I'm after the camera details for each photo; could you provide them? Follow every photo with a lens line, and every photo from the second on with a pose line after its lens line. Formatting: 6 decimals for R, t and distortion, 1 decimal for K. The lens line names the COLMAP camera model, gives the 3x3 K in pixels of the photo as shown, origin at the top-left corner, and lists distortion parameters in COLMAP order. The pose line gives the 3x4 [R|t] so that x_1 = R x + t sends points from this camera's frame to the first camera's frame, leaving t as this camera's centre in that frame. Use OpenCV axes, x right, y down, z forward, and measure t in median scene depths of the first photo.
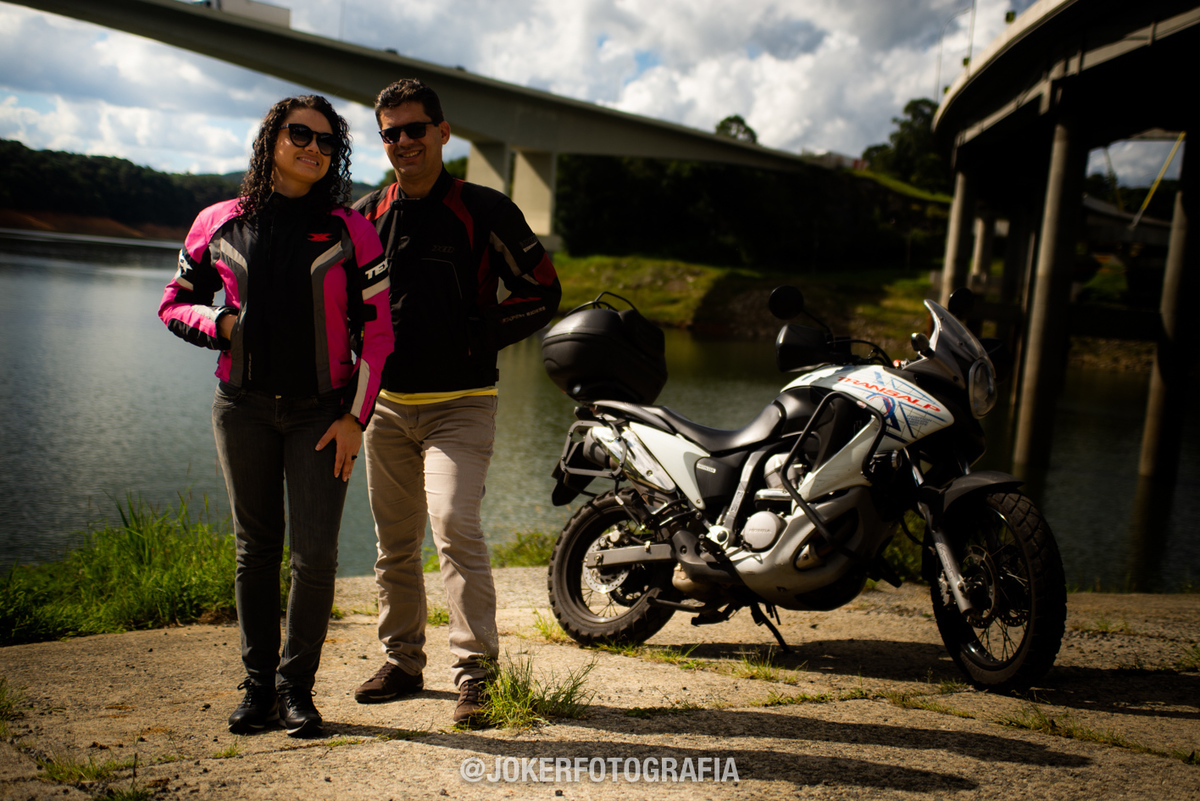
lens RADIAL K [[1467.3, 0, 600.0], [0, 1467.3, 400.5], [0, 0, 1]] dist [0.164911, 0.044351]
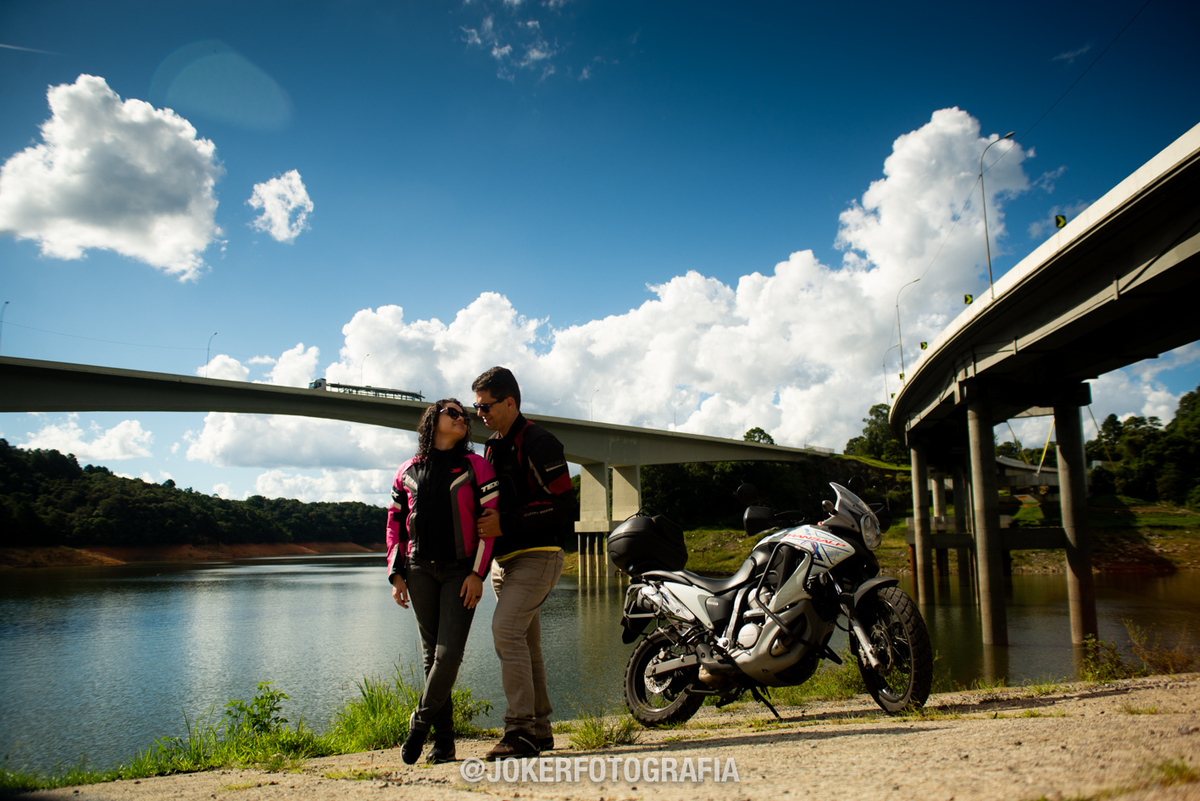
lens RADIAL K [[1029.5, 0, 600.0], [0, 1029.5, 400.5], [0, 0, 1]] dist [-0.003418, -0.000661]
pose [[0.991306, -0.113714, -0.066191, 0.048827], [0.094835, 0.966216, -0.239650, 0.087106], [0.091206, 0.231289, 0.968600, -0.141085]]
